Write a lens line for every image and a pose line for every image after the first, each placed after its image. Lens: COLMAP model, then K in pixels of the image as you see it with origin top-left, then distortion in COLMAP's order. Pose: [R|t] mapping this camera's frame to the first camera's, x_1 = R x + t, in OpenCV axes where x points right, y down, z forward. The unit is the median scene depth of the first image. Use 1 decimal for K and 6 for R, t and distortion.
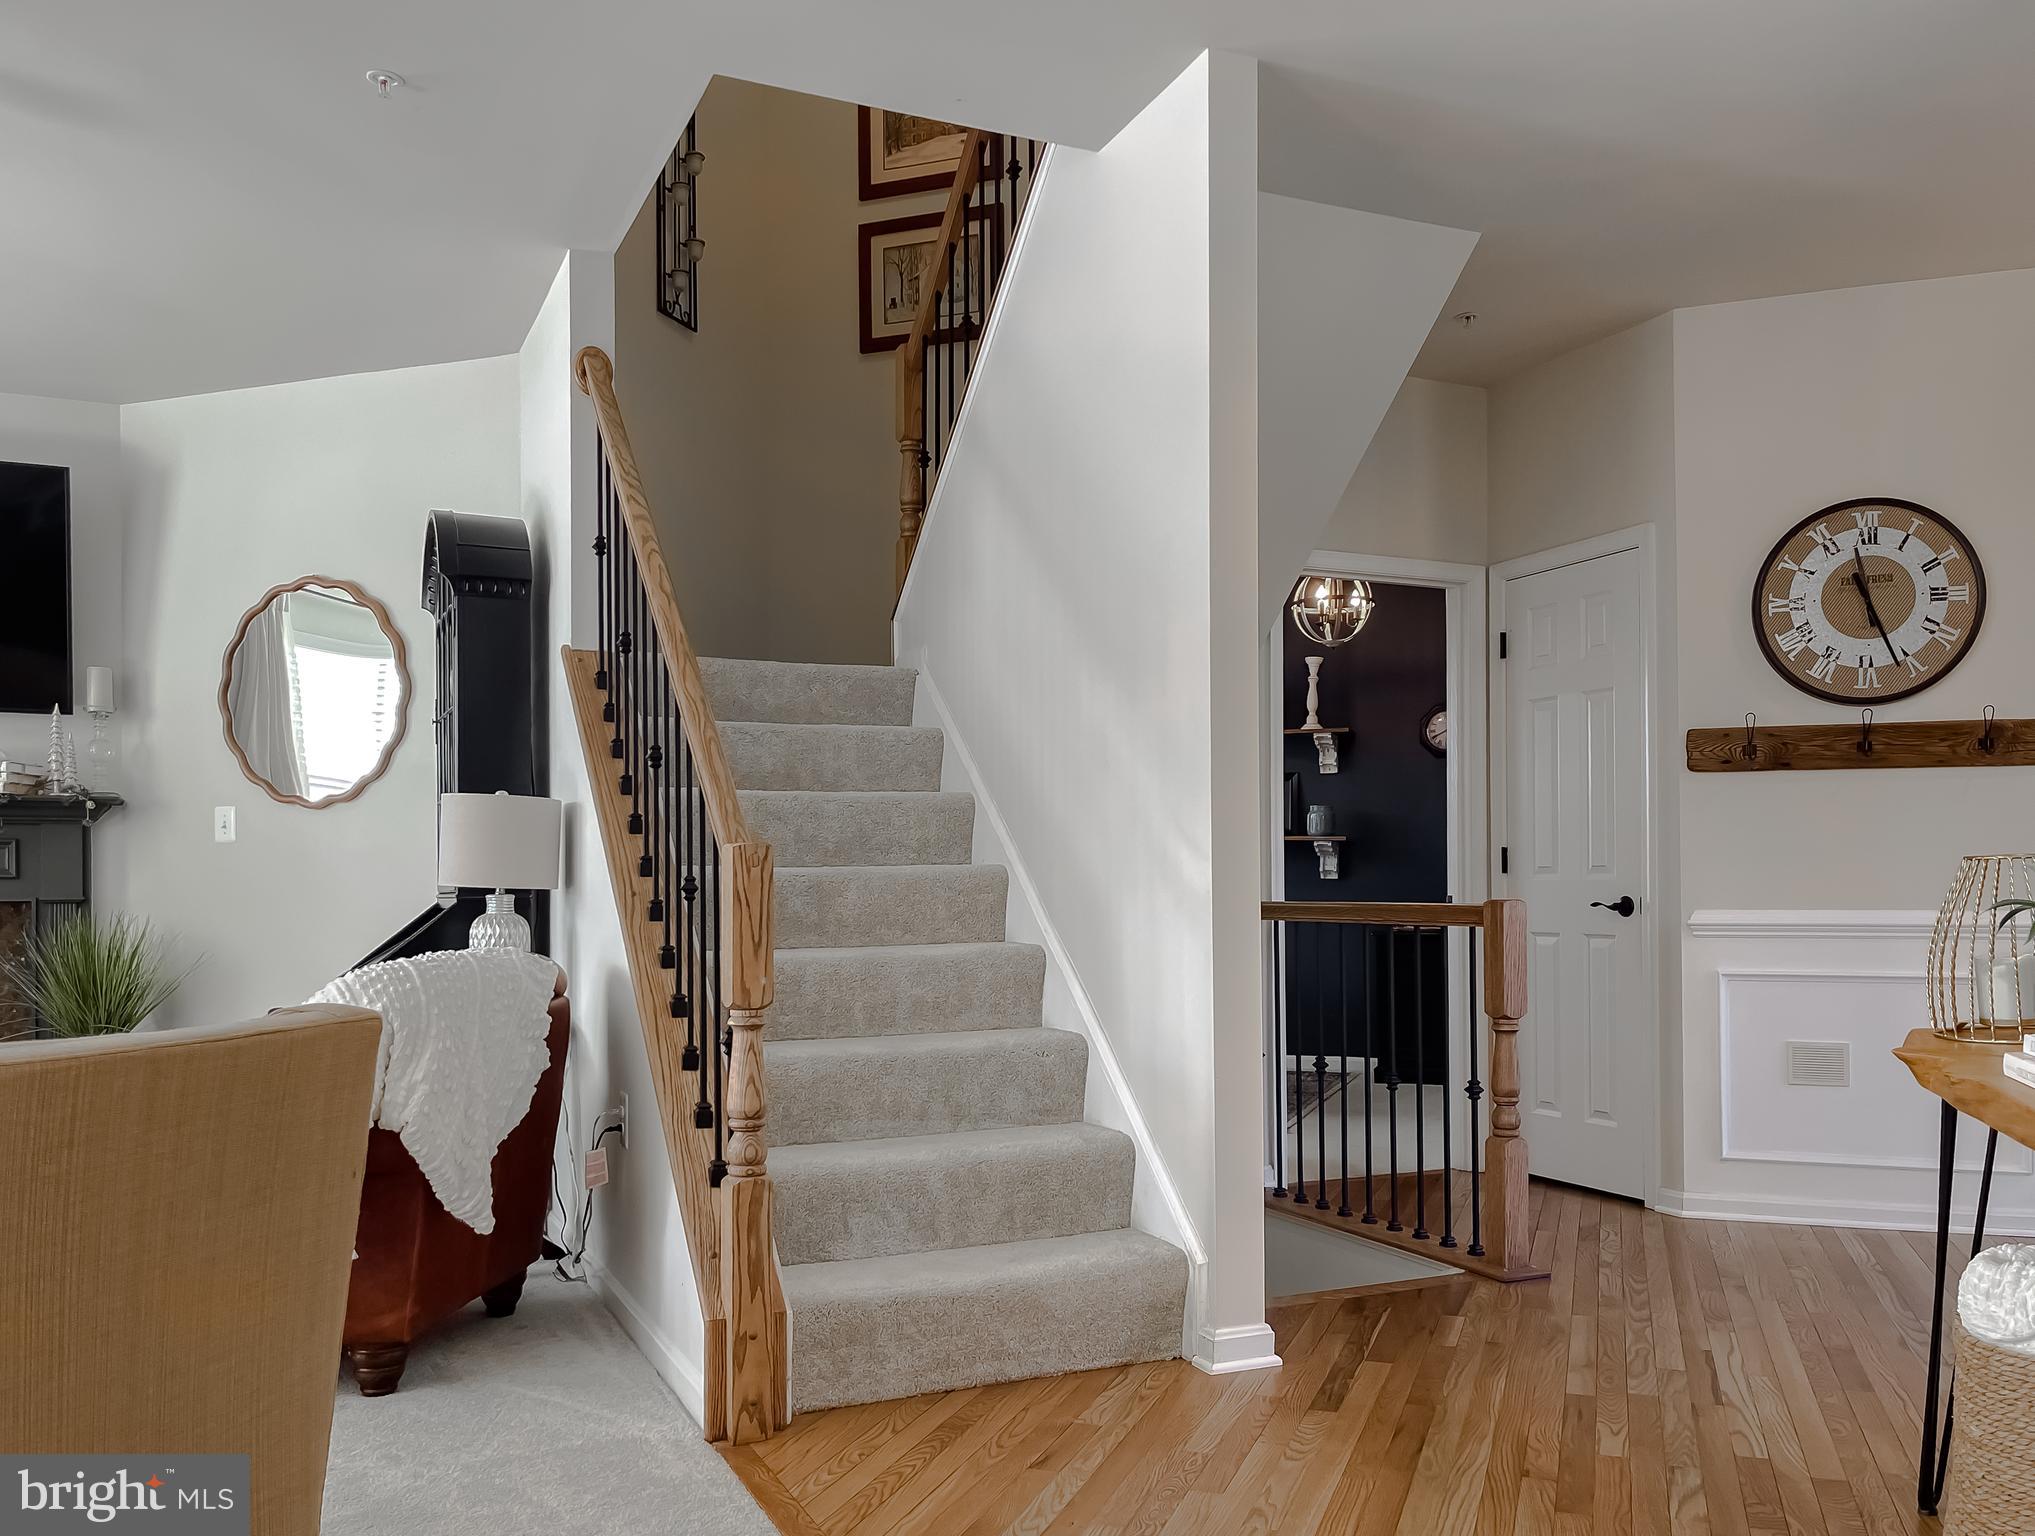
lens RADIAL K [[1604.2, 0, 1017.7], [0, 1604.2, 894.2], [0, 0, 1]] dist [-0.001643, -0.000992]
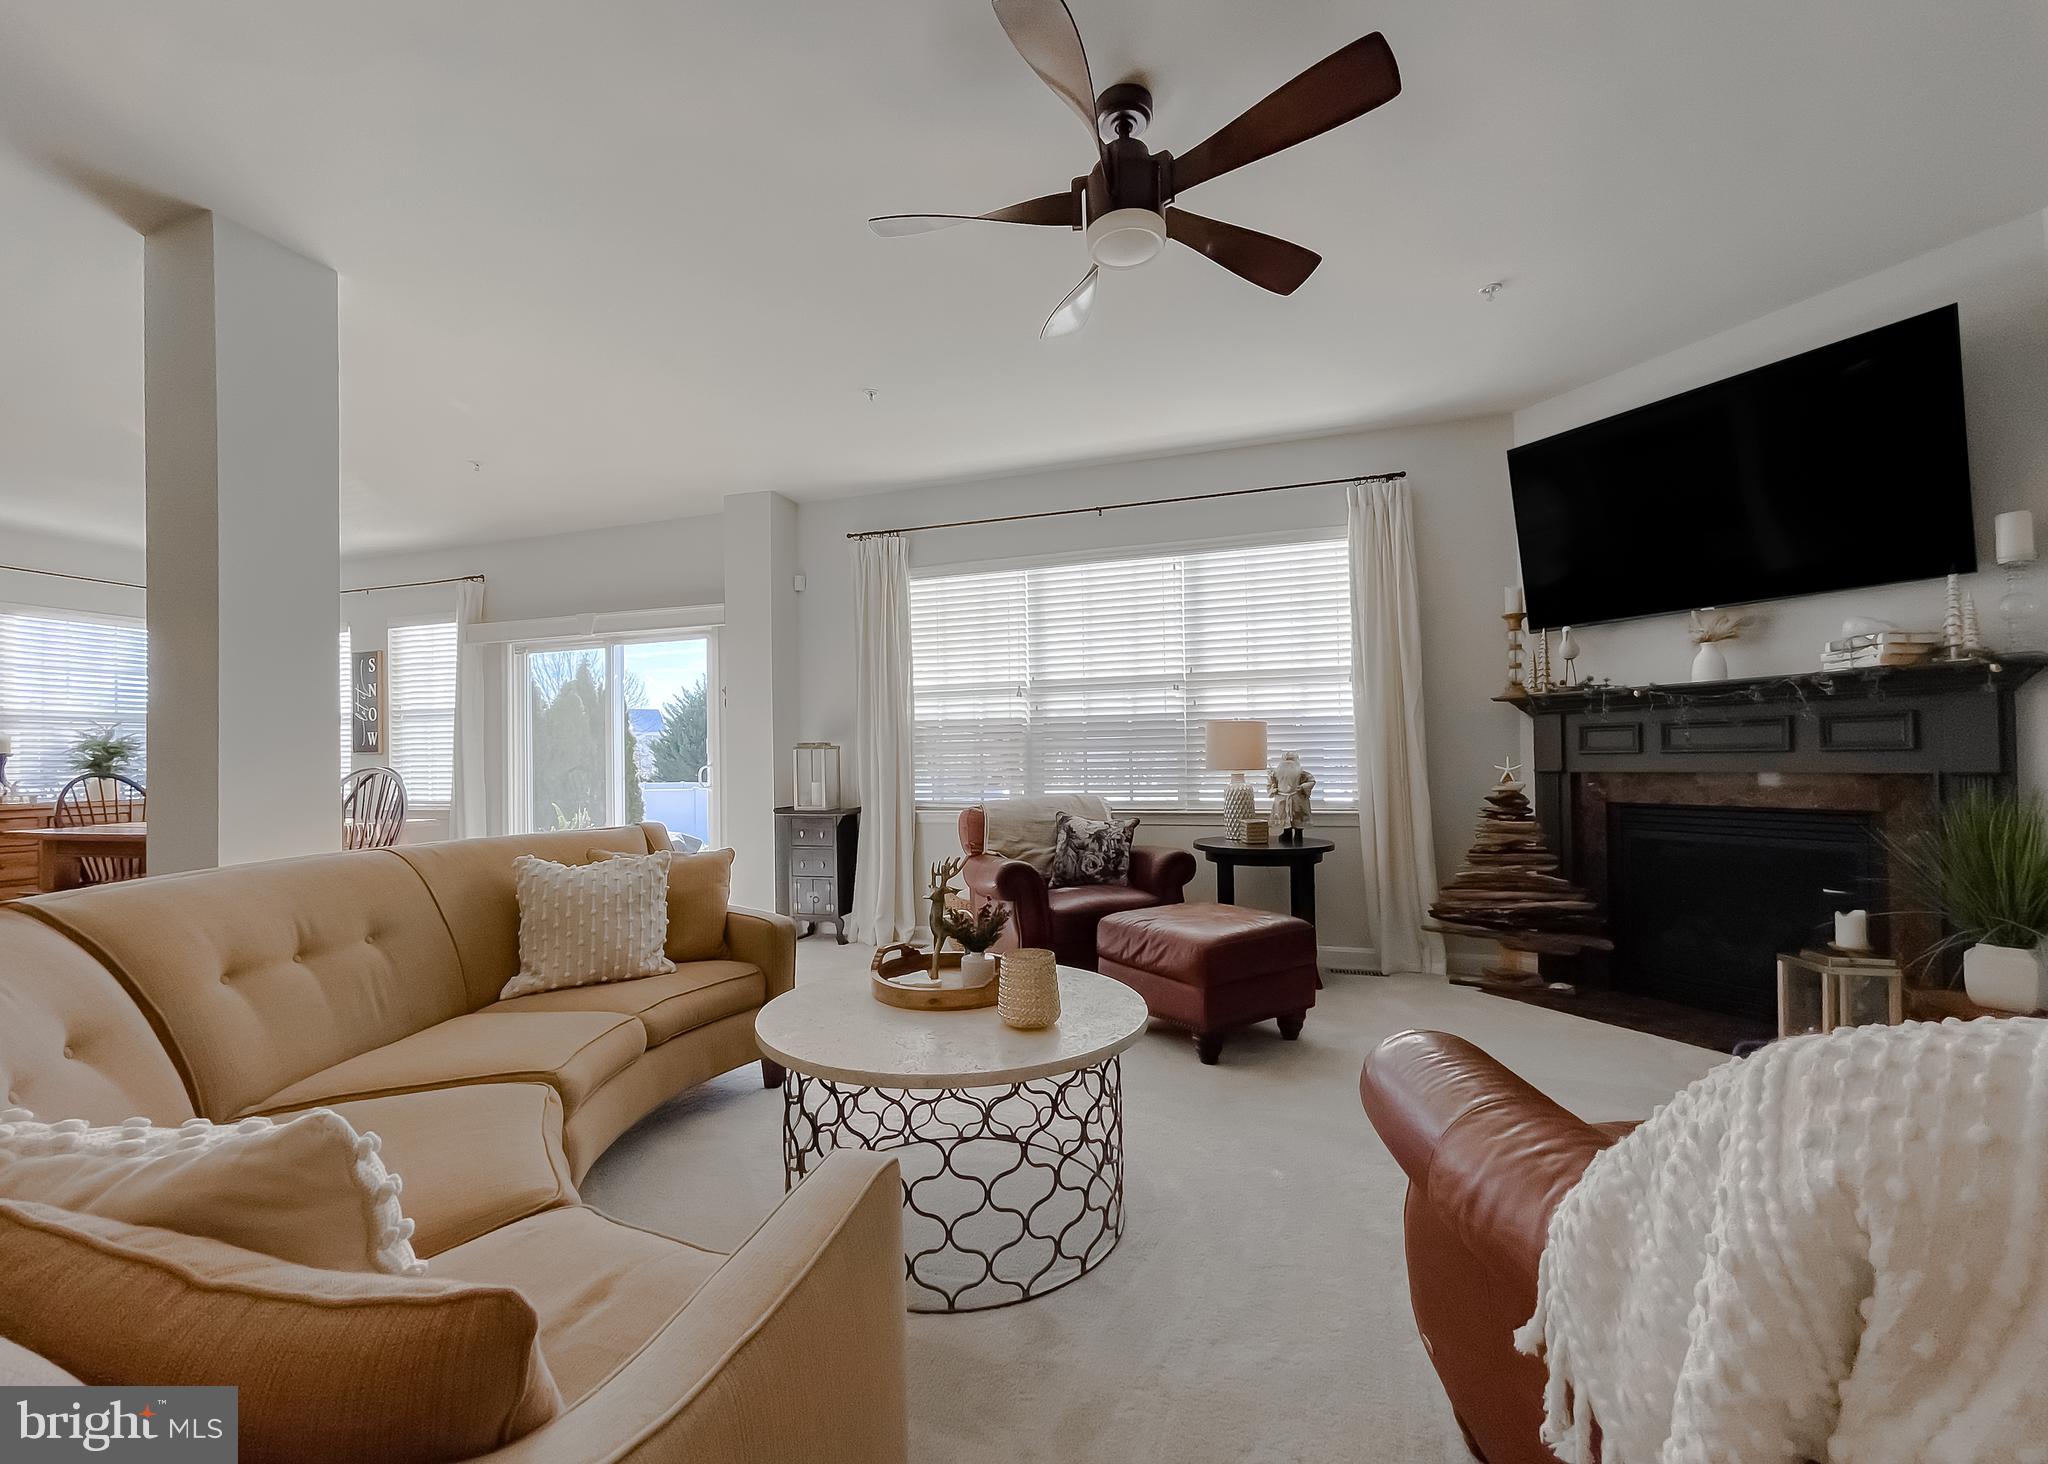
lens RADIAL K [[856.6, 0, 1019.7], [0, 856.6, 749.8], [0, 0, 1]] dist [-0.001620, -0.000334]
pose [[0.018758, -0.007747, -0.999794, -0.144364], [0.012716, 0.999891, -0.007510, -0.017003], [0.999743, -0.012572, 0.018854, 0.563026]]
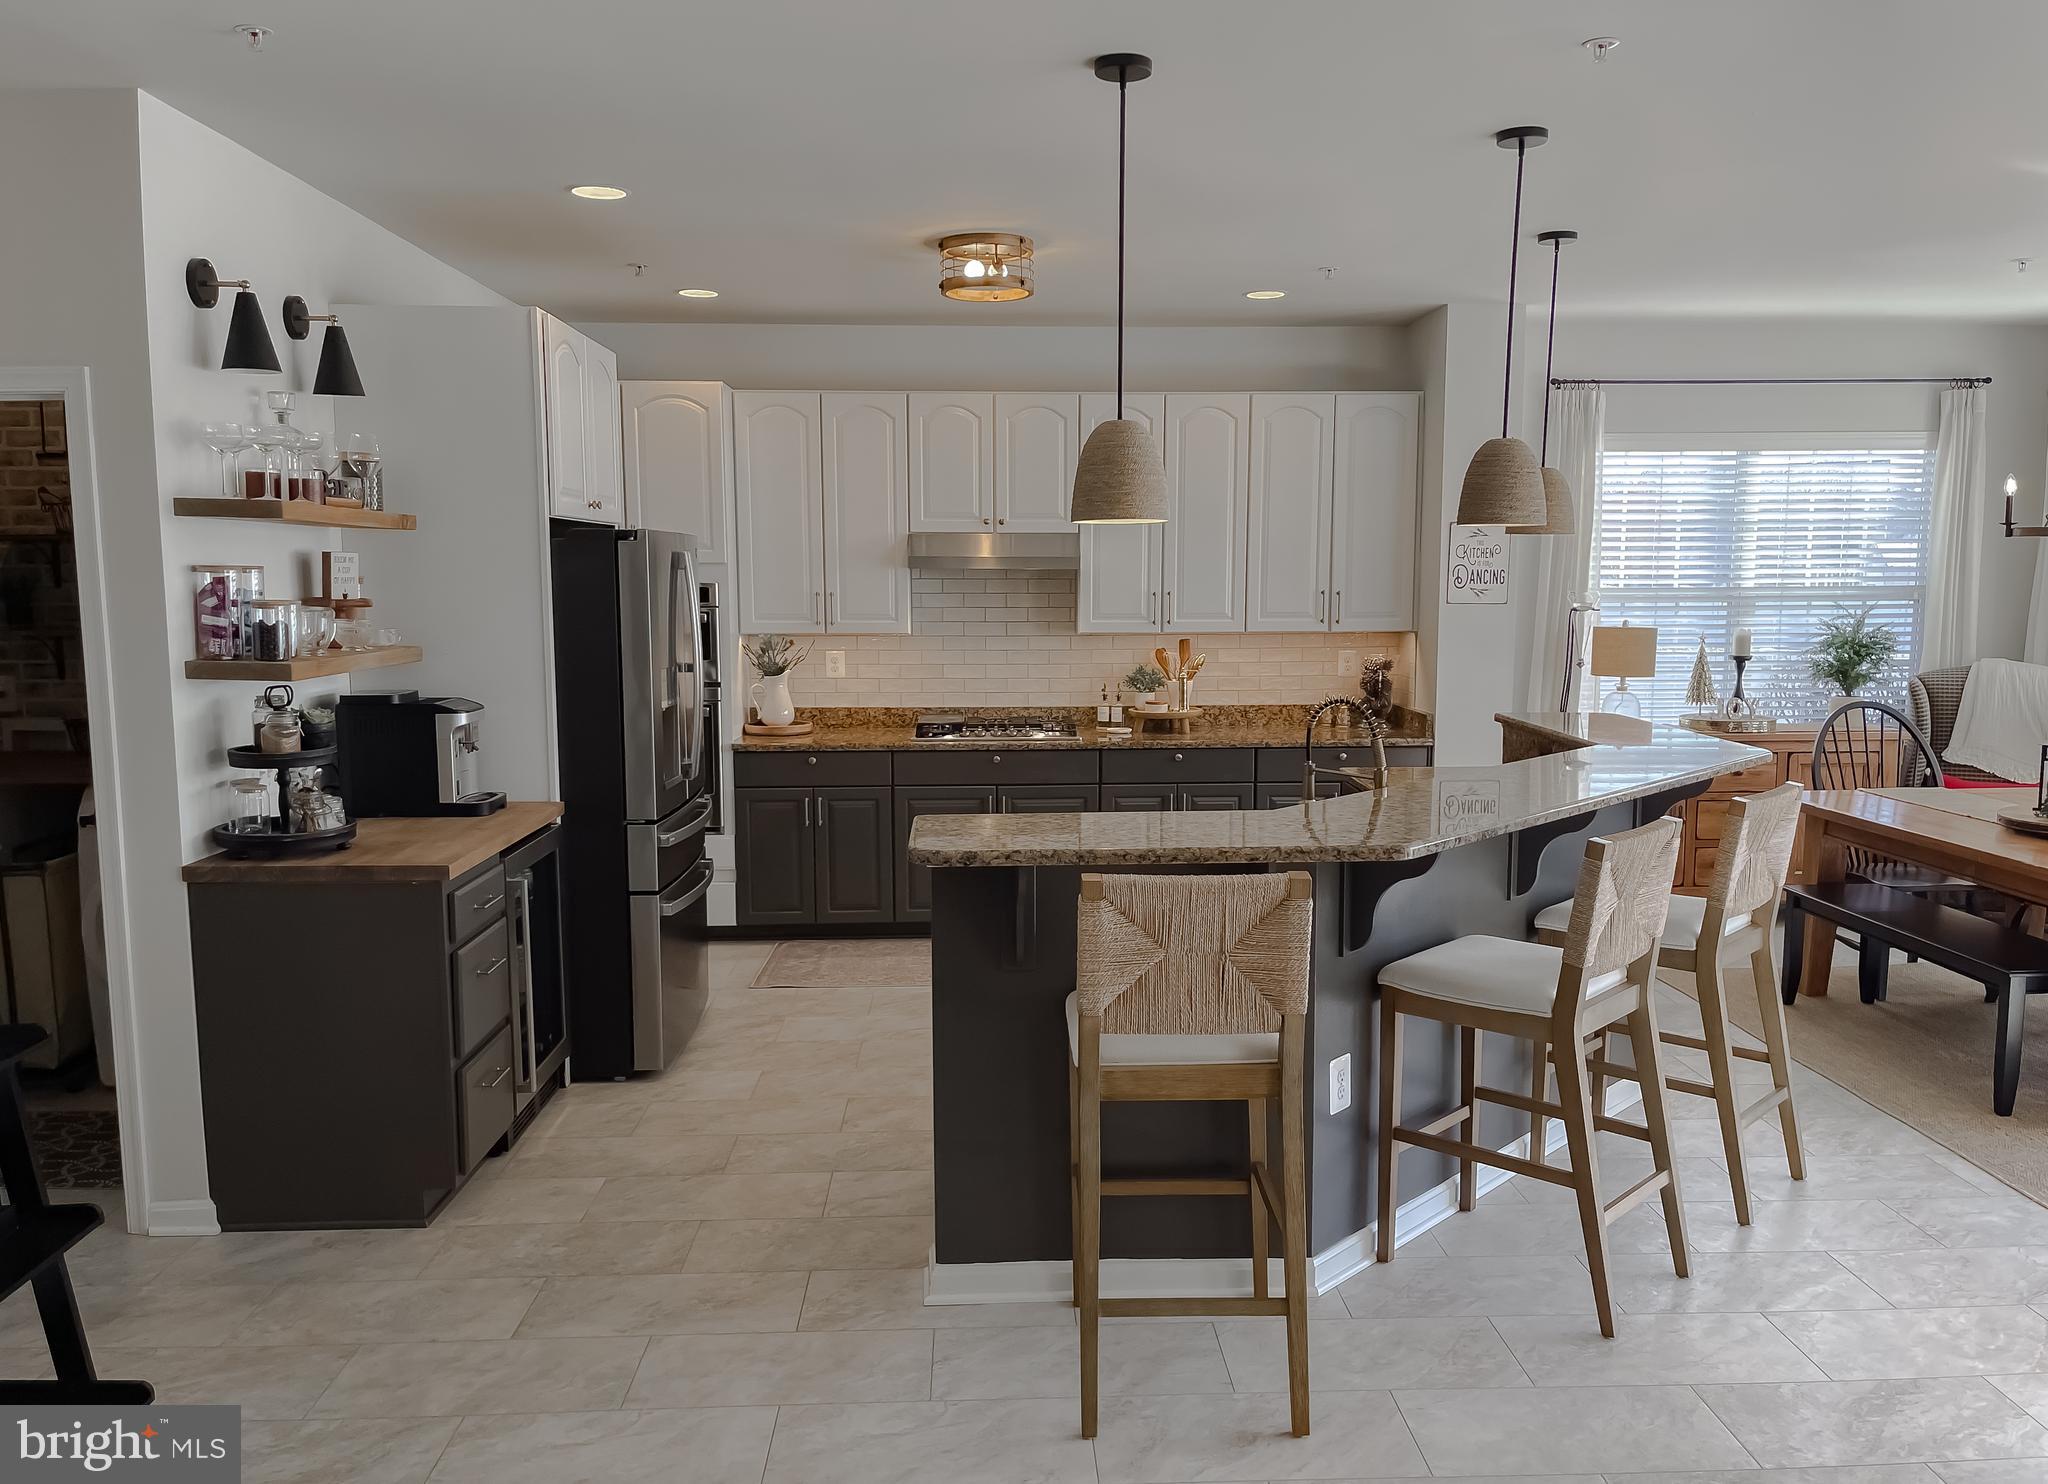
lens RADIAL K [[1578.5, 0, 1039.3], [0, 1578.5, 778.3], [0, 0, 1]] dist [0.083922, -0.103750]
pose [[-0.927333, 0.057872, -0.369736, -0.130337], [0.007200, 0.990547, 0.136984, -0.144583], [0.374168, 0.124367, -0.918984, 0.360249]]
